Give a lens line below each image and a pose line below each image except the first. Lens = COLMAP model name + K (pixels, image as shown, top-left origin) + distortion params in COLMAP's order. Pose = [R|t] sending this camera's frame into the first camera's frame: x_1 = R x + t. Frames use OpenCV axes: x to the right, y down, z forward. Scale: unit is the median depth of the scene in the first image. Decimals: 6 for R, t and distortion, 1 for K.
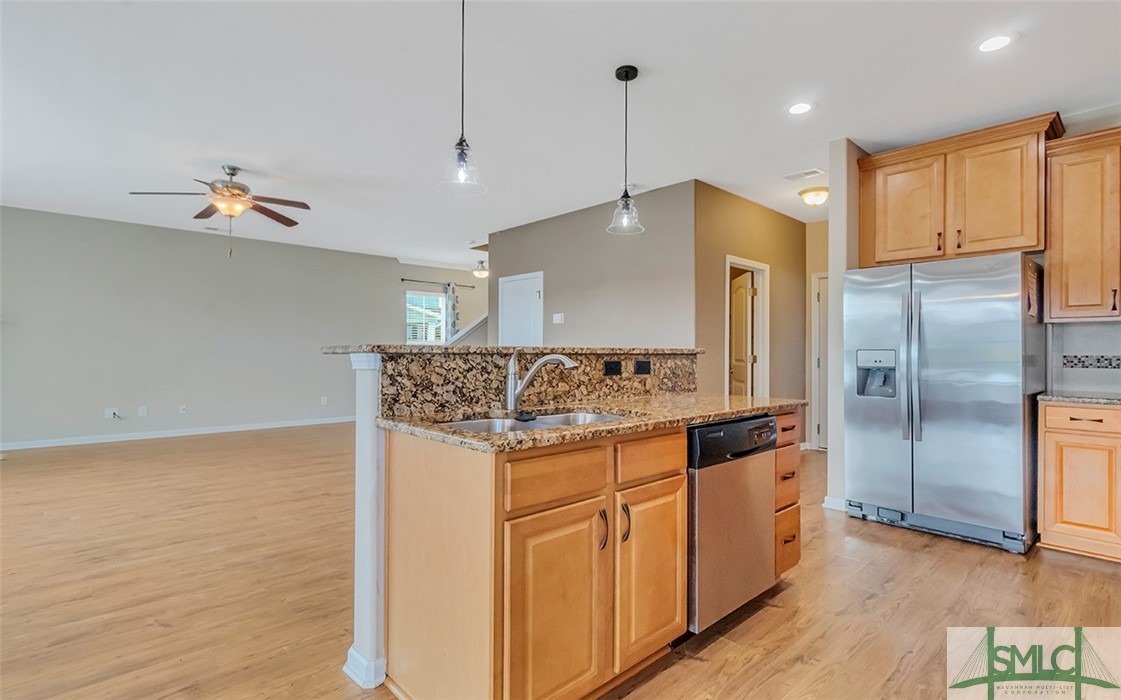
lens RADIAL K [[535.9, 0, 560.6], [0, 535.9, 348.1], [0, 0, 1]] dist [-0.001995, -0.000670]
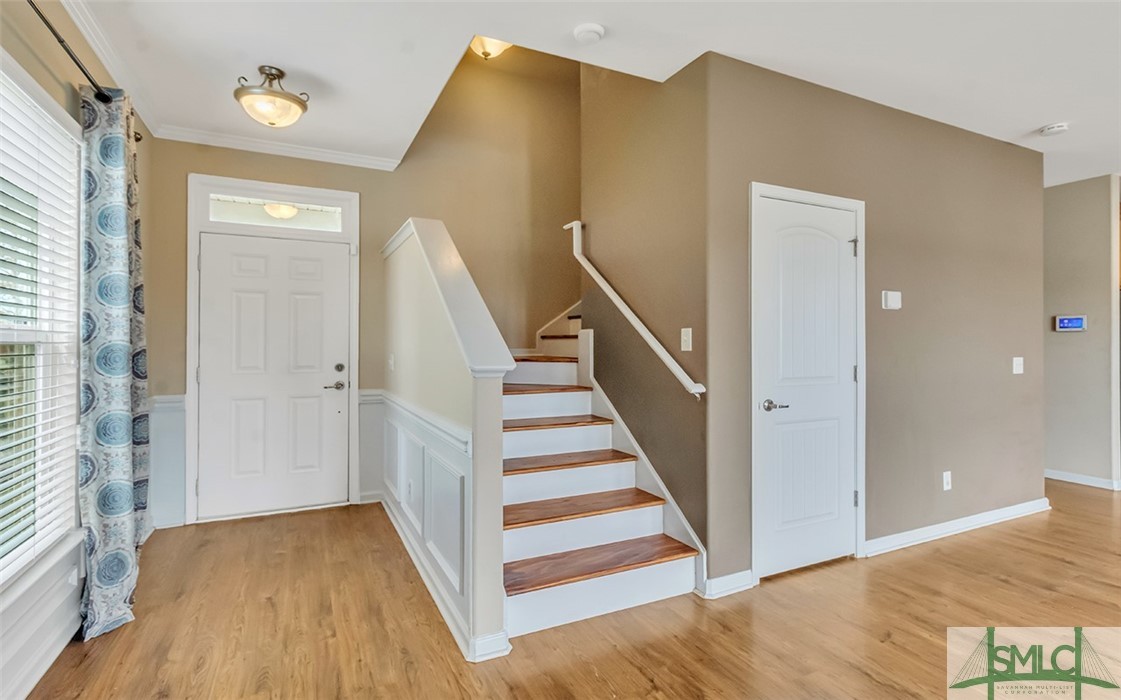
lens RADIAL K [[530.0, 0, 564.8], [0, 530.0, 338.2], [0, 0, 1]] dist [-0.001363, 0.000331]
pose [[0.282084, -0.000494, 0.959389, -1.221657], [-0.006107, 0.999979, 0.002310, -0.033816], [-0.959370, -0.006510, 0.282075, 2.353267]]
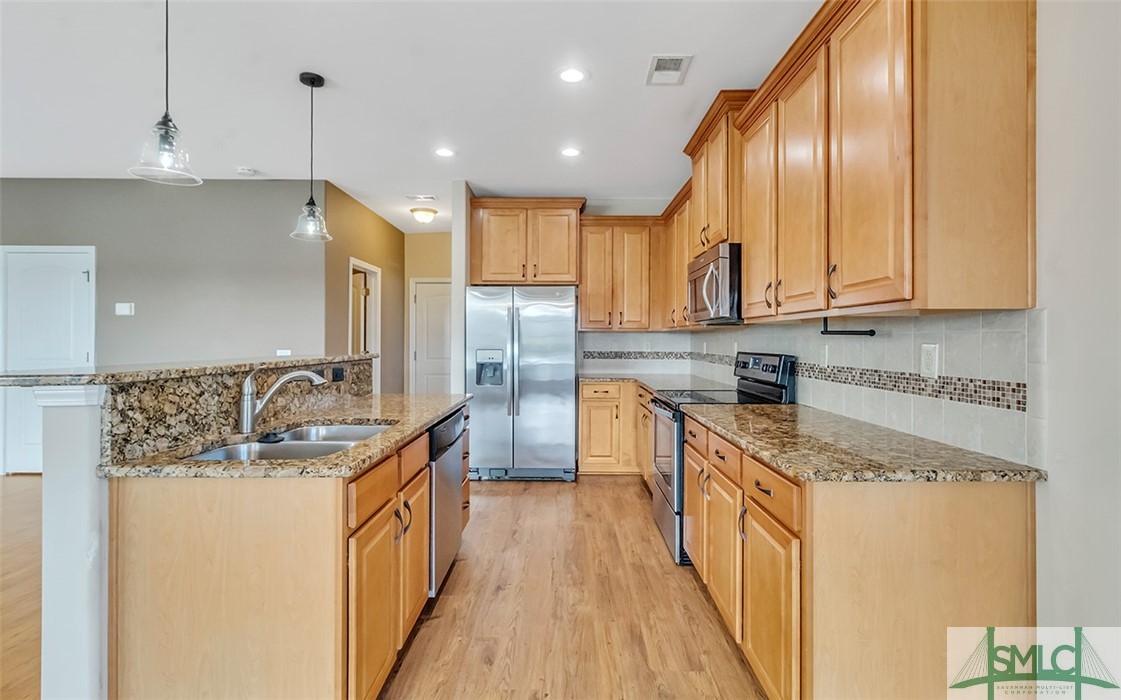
lens RADIAL K [[523.2, 0, 567.5], [0, 523.2, 338.1], [0, 0, 1]] dist [-0.000075, 0.000394]
pose [[0.676694, -0.001546, 0.736263, -0.271072], [-0.003959, 0.999976, 0.005738, -0.039468], [-0.736254, -0.006798, 0.676672, -0.011786]]
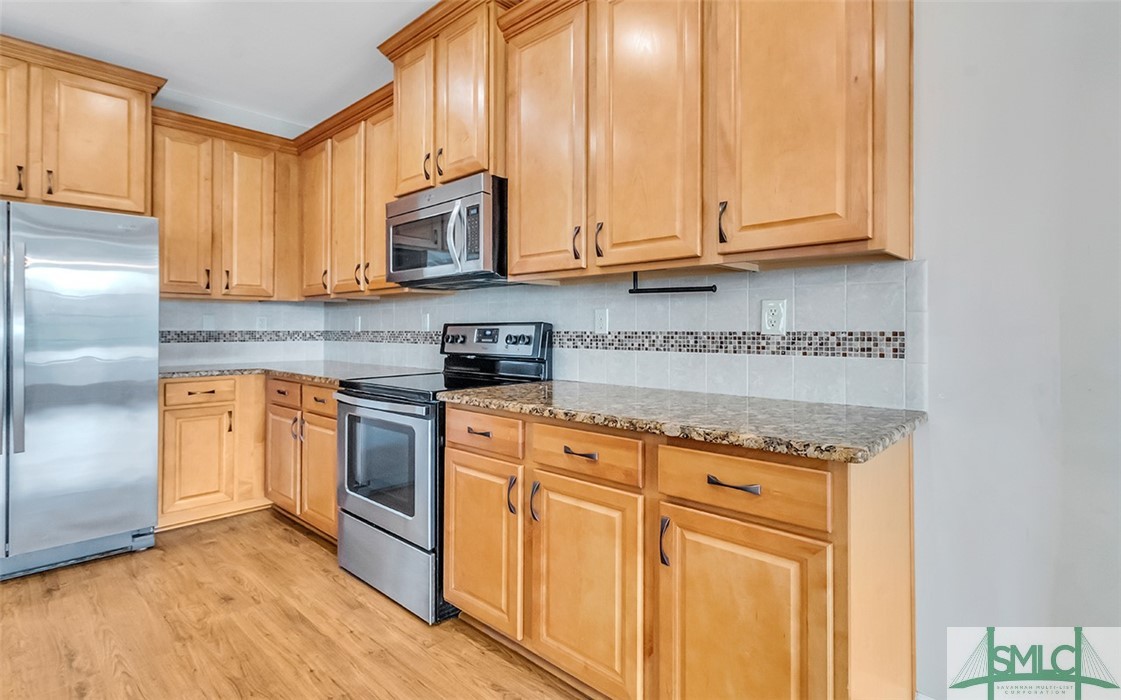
lens RADIAL K [[544.3, 0, 571.9], [0, 544.3, 325.9], [0, 0, 1]] dist [0.000245, 0.000109]
pose [[-0.080677, -0.000840, 0.996740, -0.128183], [-0.006344, 0.999980, 0.000330, 0.000158], [-0.996720, -0.006296, -0.080680, 0.369368]]
